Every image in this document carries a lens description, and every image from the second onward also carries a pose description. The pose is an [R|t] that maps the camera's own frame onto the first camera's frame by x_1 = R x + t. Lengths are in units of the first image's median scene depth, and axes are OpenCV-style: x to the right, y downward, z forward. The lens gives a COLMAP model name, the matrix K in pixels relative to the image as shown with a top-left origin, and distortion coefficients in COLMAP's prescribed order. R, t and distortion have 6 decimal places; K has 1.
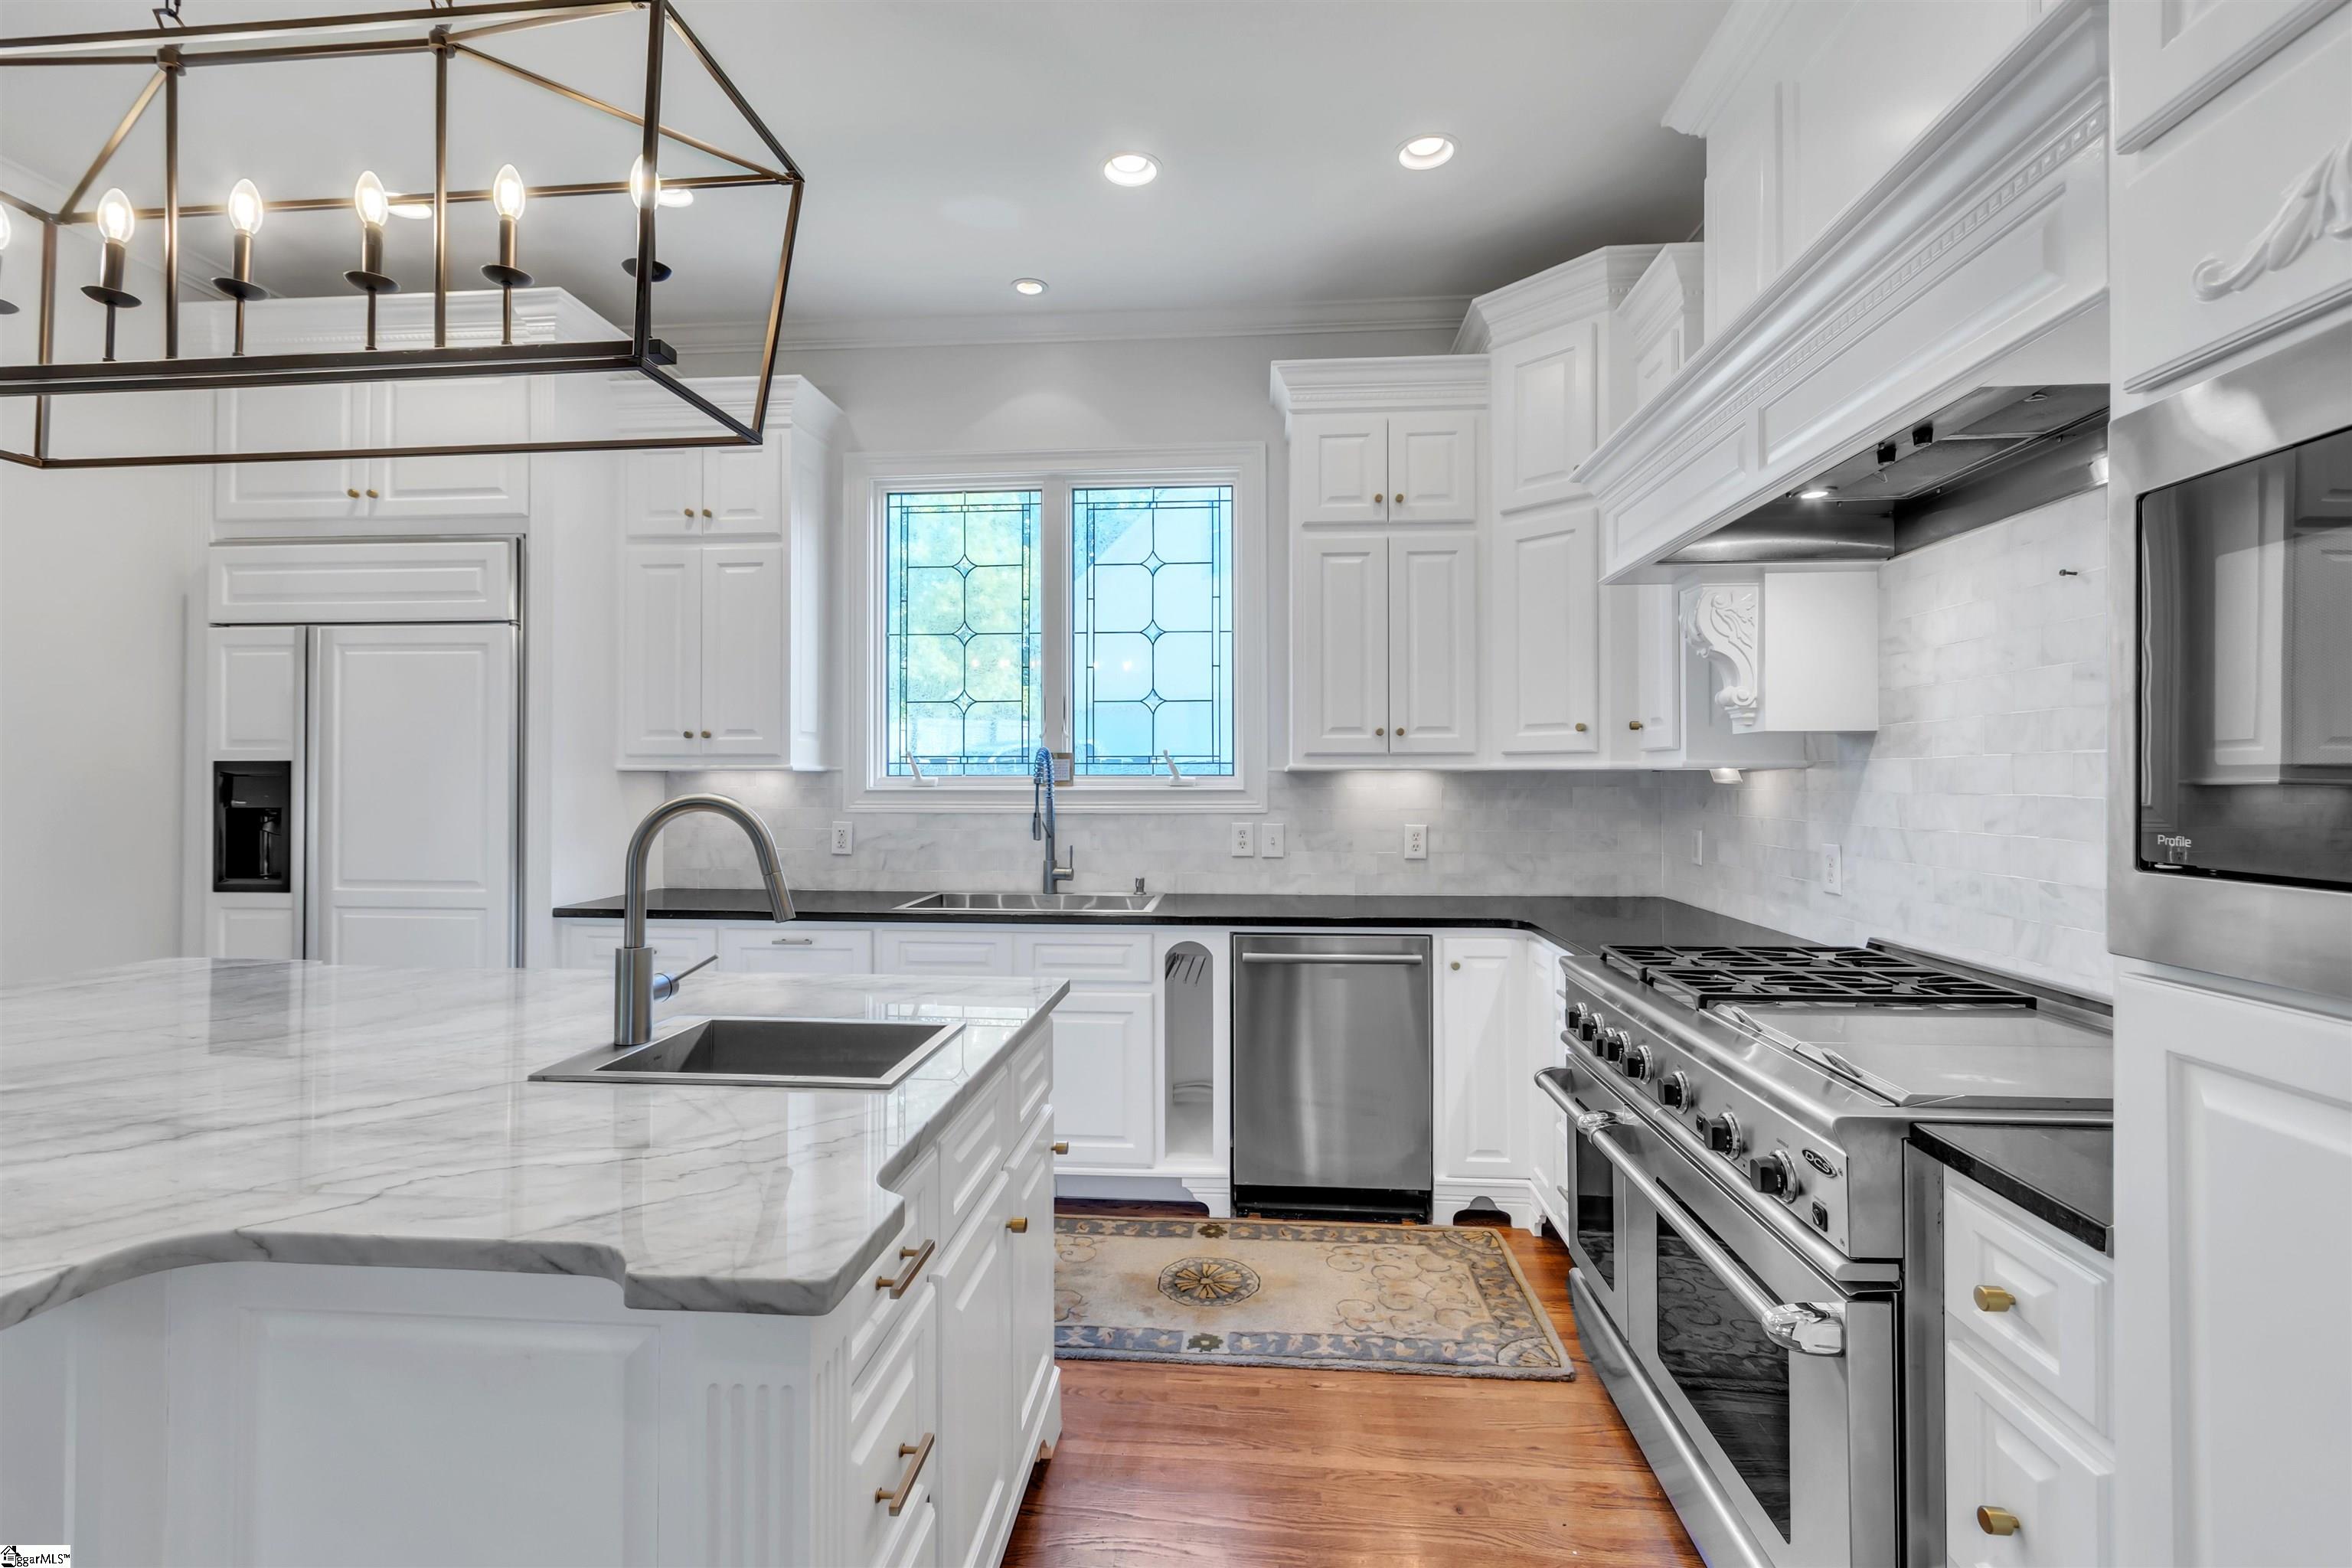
lens RADIAL K [[1078.4, 0, 1160.9], [0, 1078.4, 777.5], [0, 0, 1]] dist [-0.001046, -0.000125]
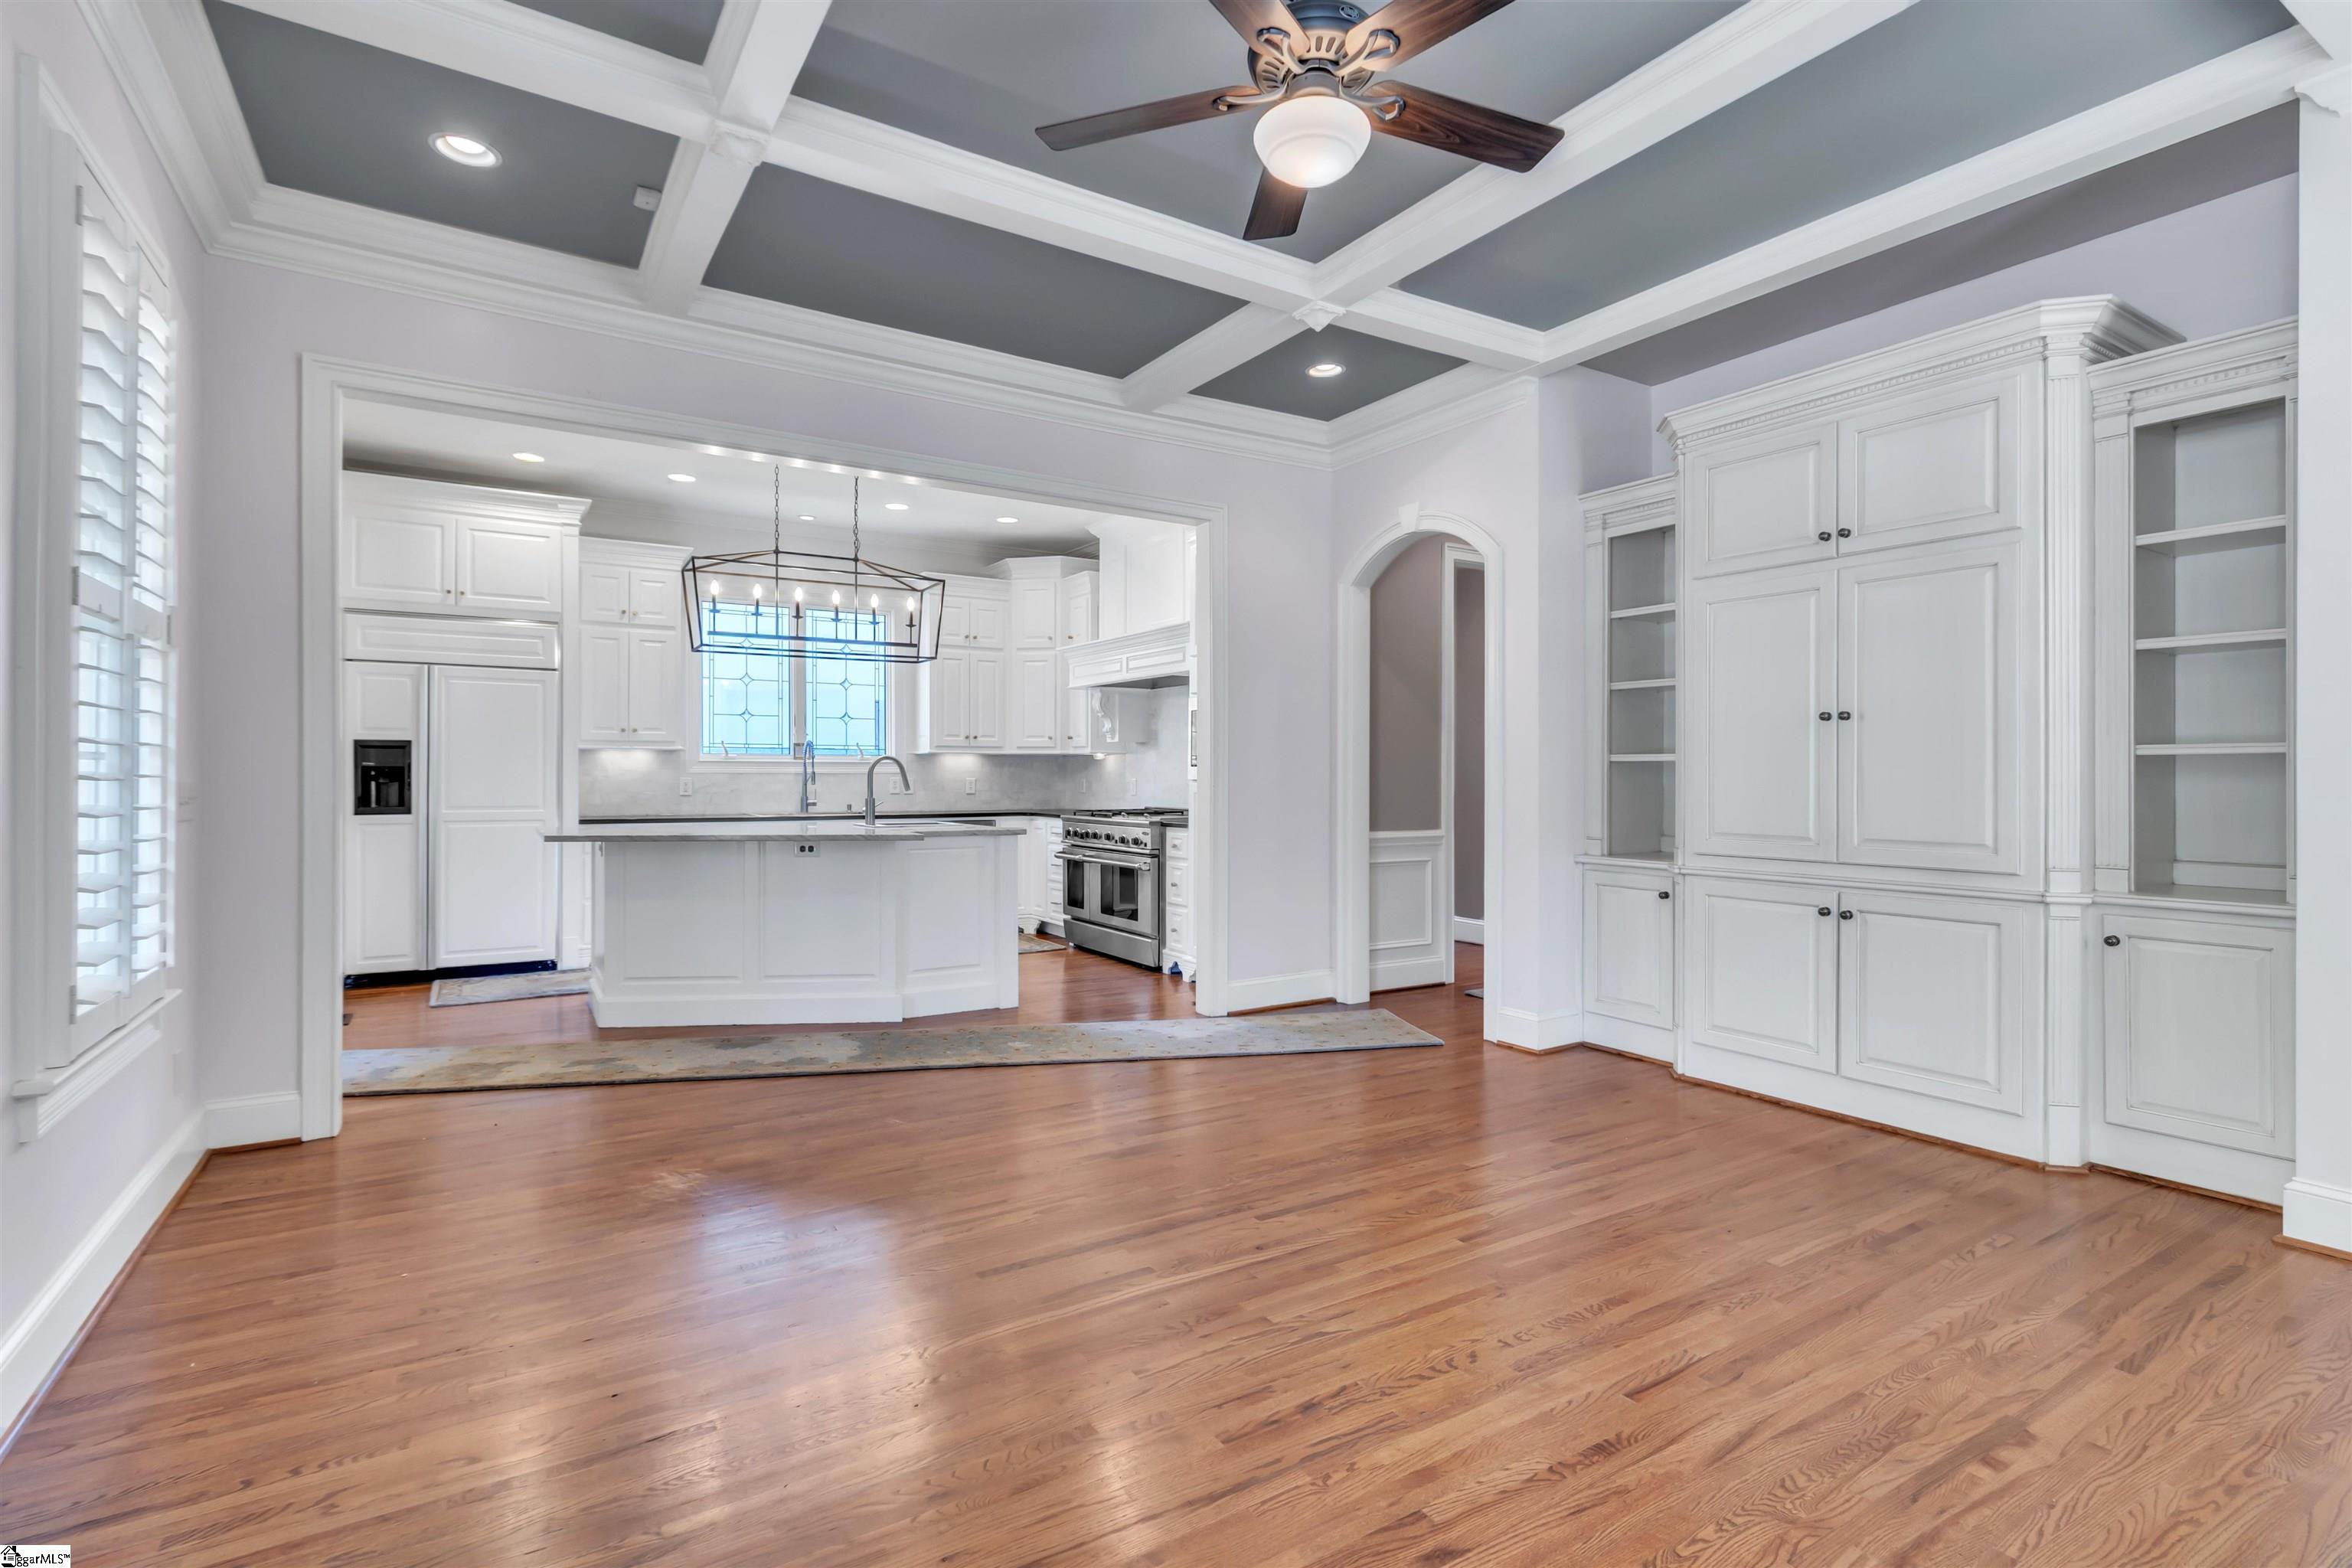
lens RADIAL K [[1102.9, 0, 1162.6], [0, 1102.9, 774.7], [0, 0, 1]] dist [-0.002011, -0.000418]
pose [[0.803132, 0.001521, 0.595799, -0.886839], [-0.005230, 0.999976, 0.004497, 0.026459], [-0.595778, -0.006728, 0.803121, -1.177524]]
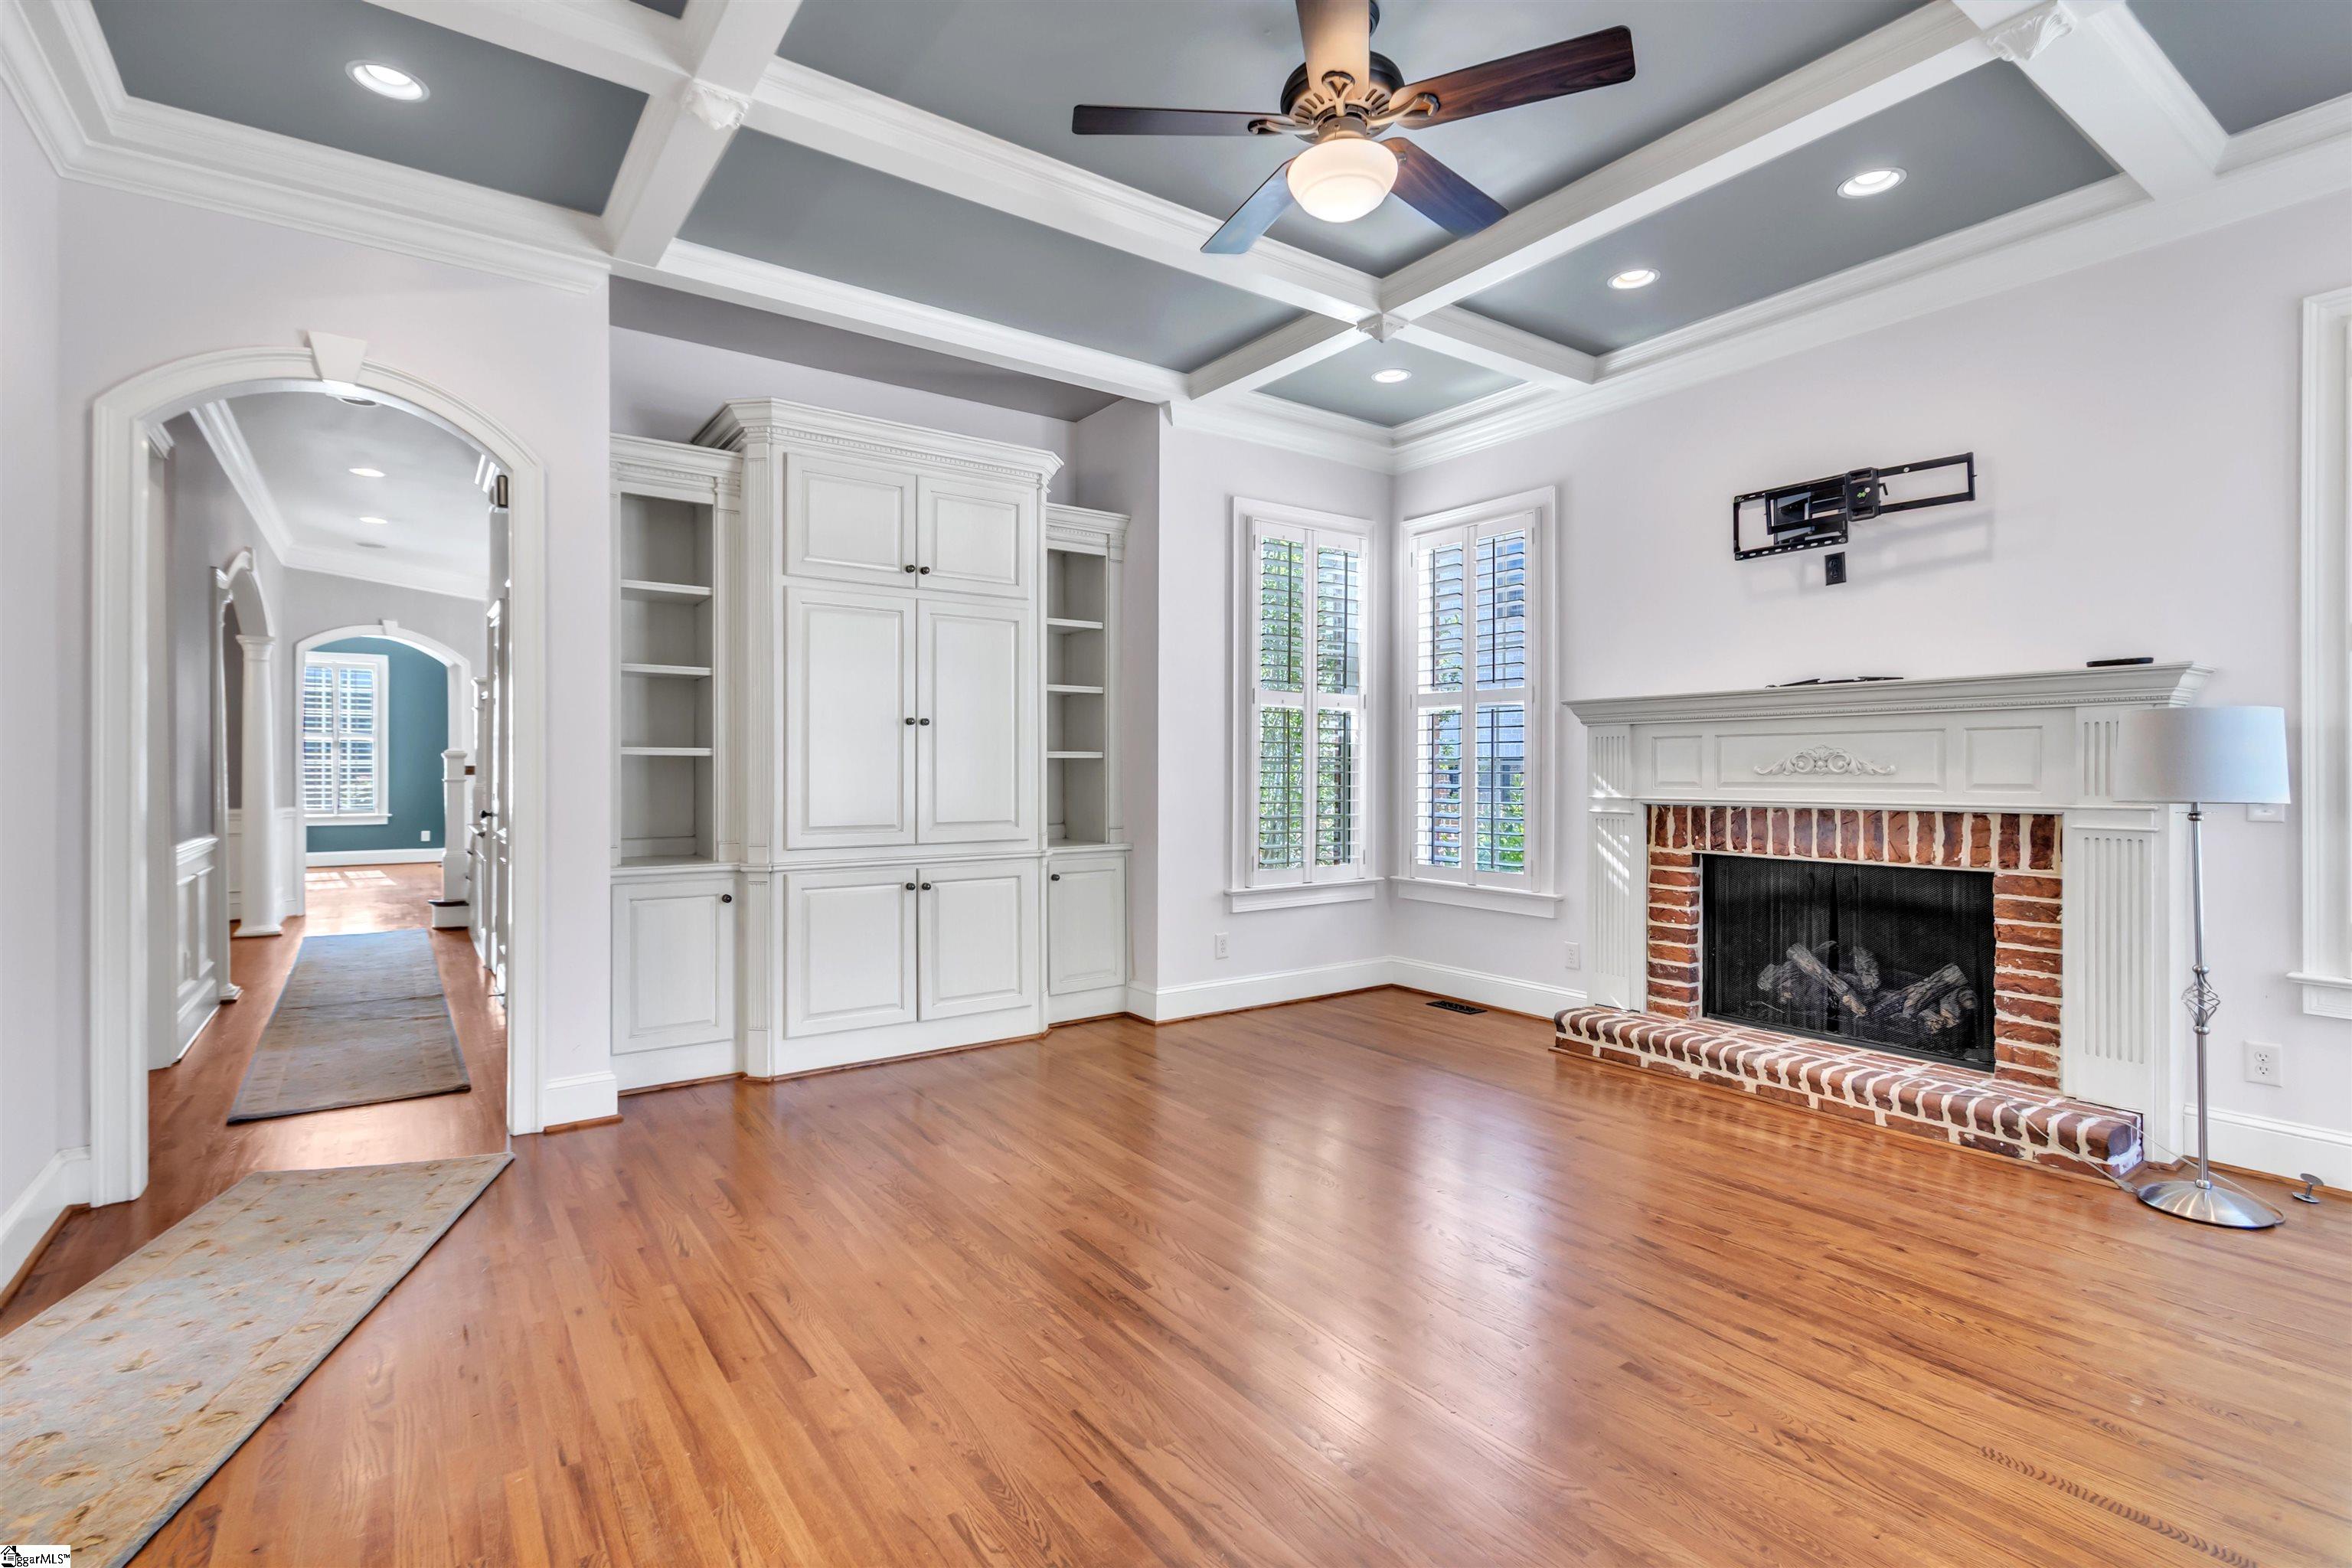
lens RADIAL K [[1102.9, 0, 1162.6], [0, 1102.9, 774.7], [0, 0, 1]] dist [-0.002011, -0.000418]
pose [[-0.638955, -0.005355, 0.769226, -0.891014], [-0.006026, 0.999980, 0.001956, 0.028261], [-0.769221, -0.003385, -0.638974, -0.067207]]
